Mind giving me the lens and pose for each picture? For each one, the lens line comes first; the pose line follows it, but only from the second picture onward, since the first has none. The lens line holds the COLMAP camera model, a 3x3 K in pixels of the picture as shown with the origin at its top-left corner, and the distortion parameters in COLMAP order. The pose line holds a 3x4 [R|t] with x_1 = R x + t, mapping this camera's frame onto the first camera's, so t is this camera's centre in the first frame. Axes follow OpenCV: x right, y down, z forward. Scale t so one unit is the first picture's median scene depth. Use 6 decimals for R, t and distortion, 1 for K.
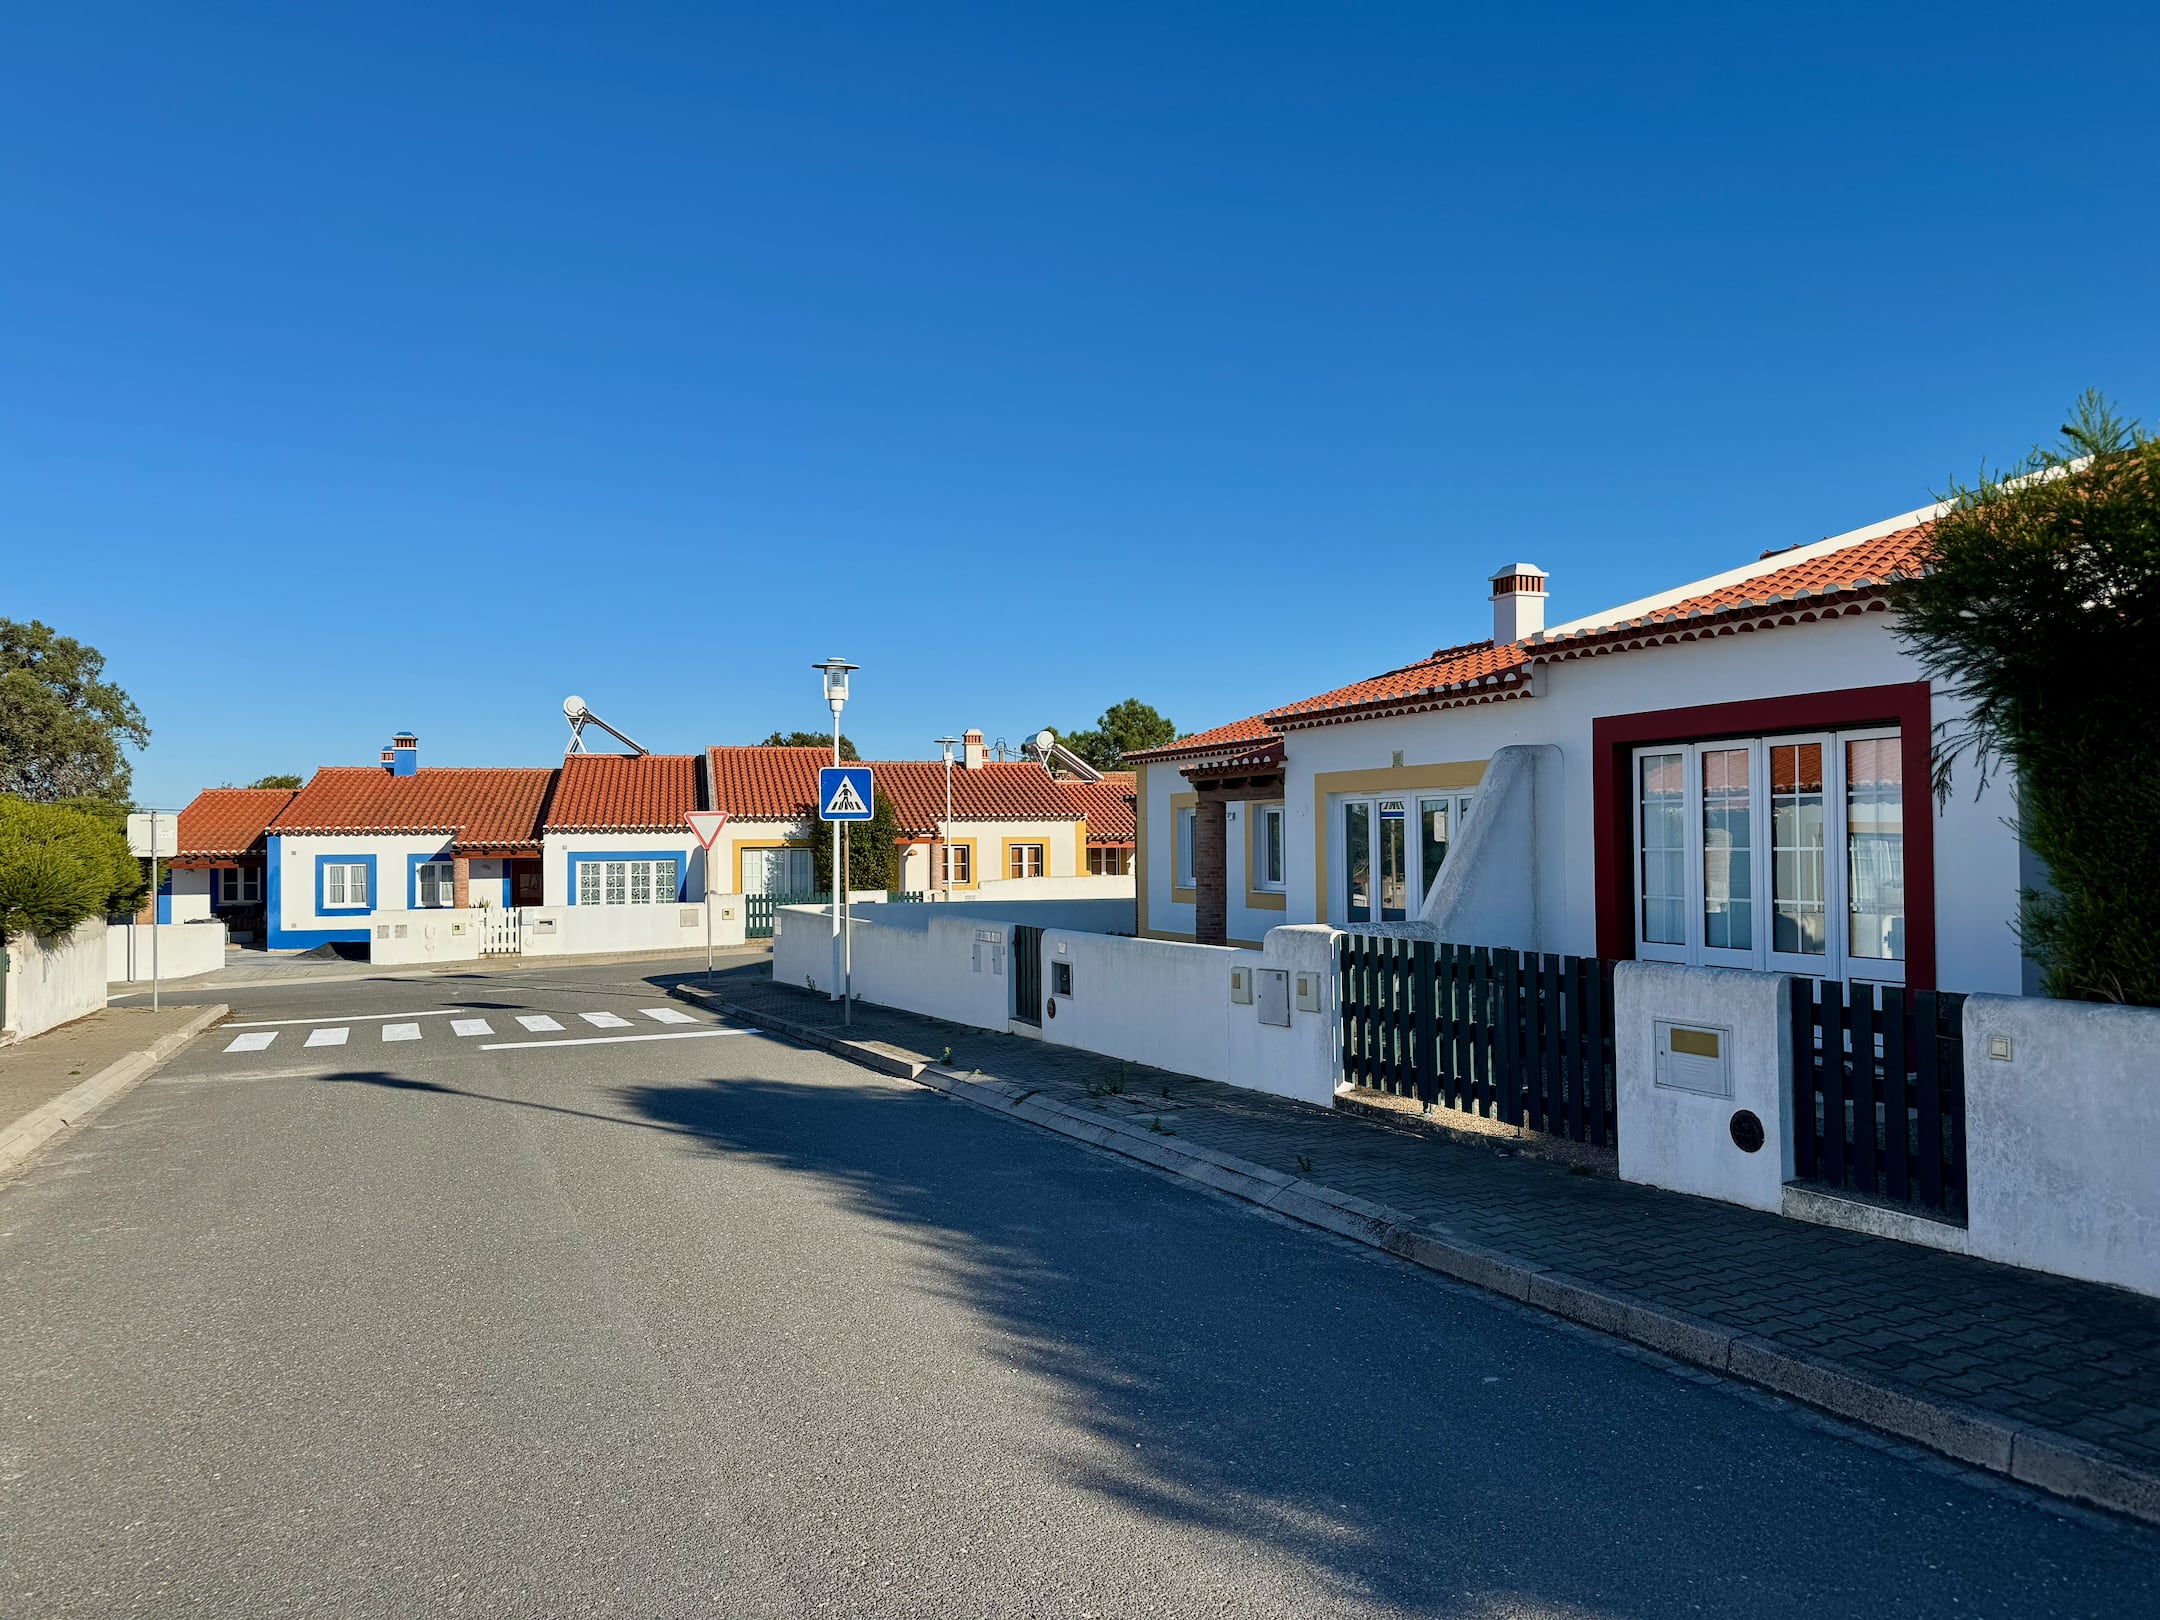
lens RADIAL K [[1748.6, 0, 1080.0], [0, 1748.6, 810.0], [0, 0, 1]] dist [-0.012657, -0.083080]
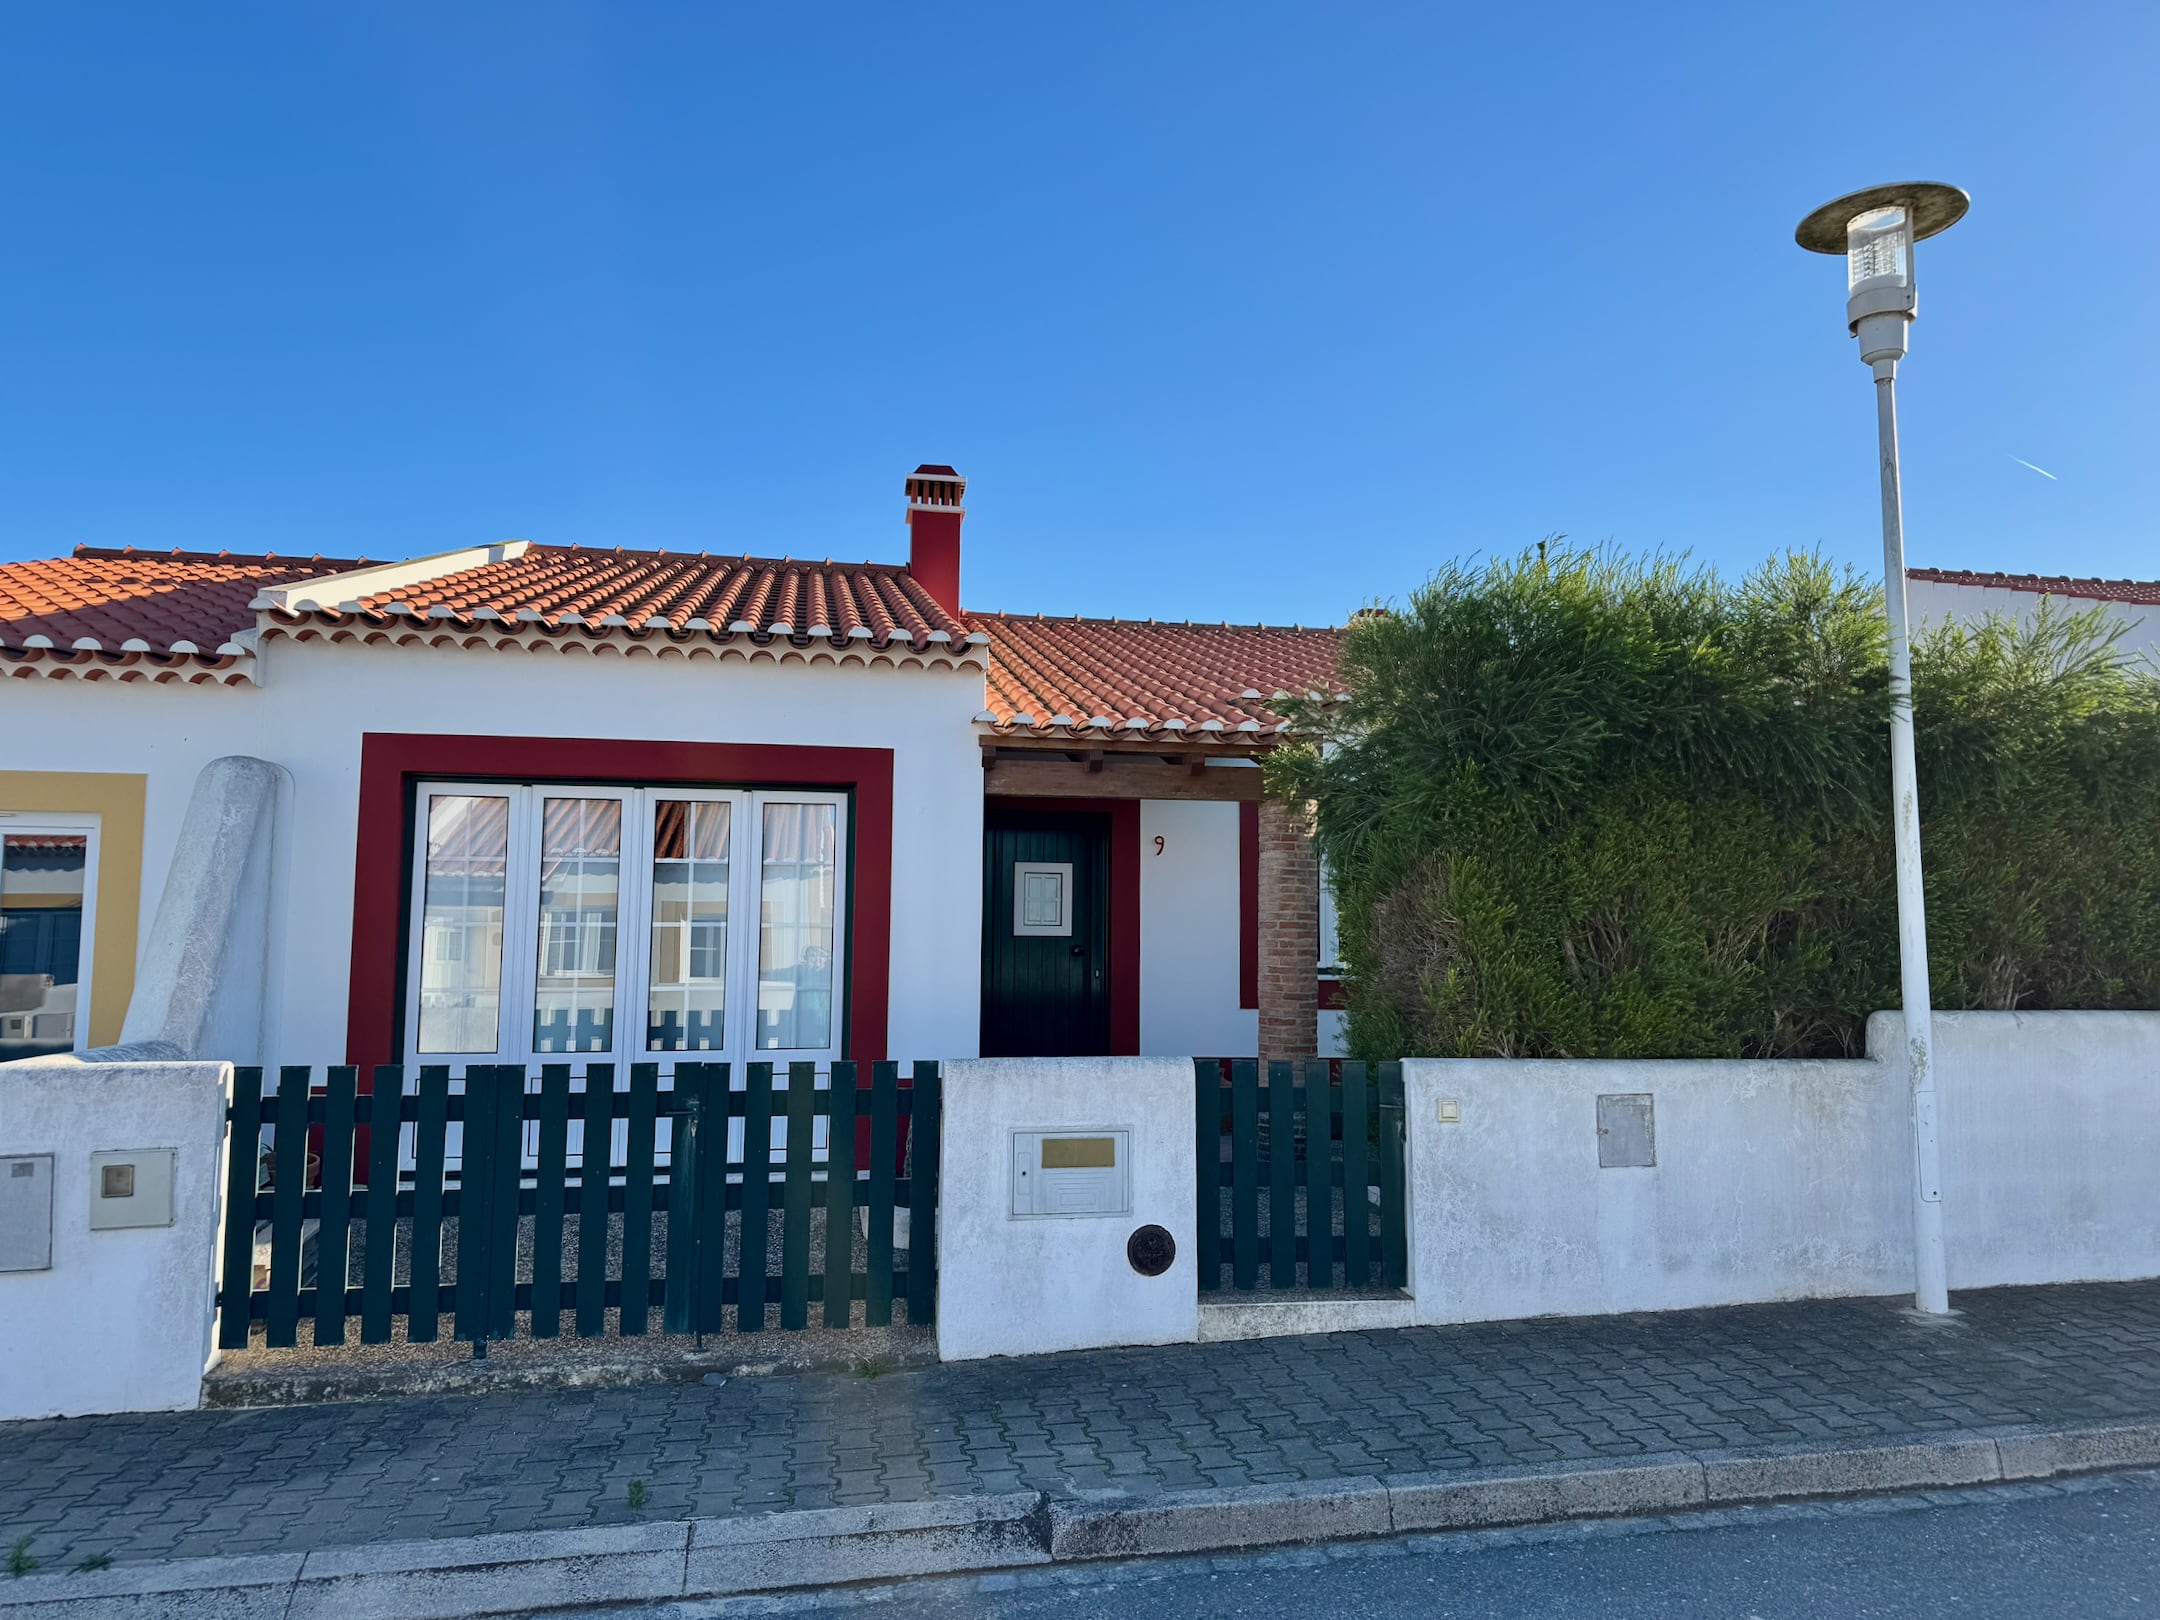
lens RADIAL K [[1526.2, 0, 1080.0], [0, 1526.2, 810.0], [0, 0, 1]] dist [0.043305, -0.065408]
pose [[0.184370, 0.103713, 0.977370, -0.423727], [-0.025680, 0.994586, -0.100696, 0.055749], [-0.982521, -0.006534, 0.186035, 1.035530]]
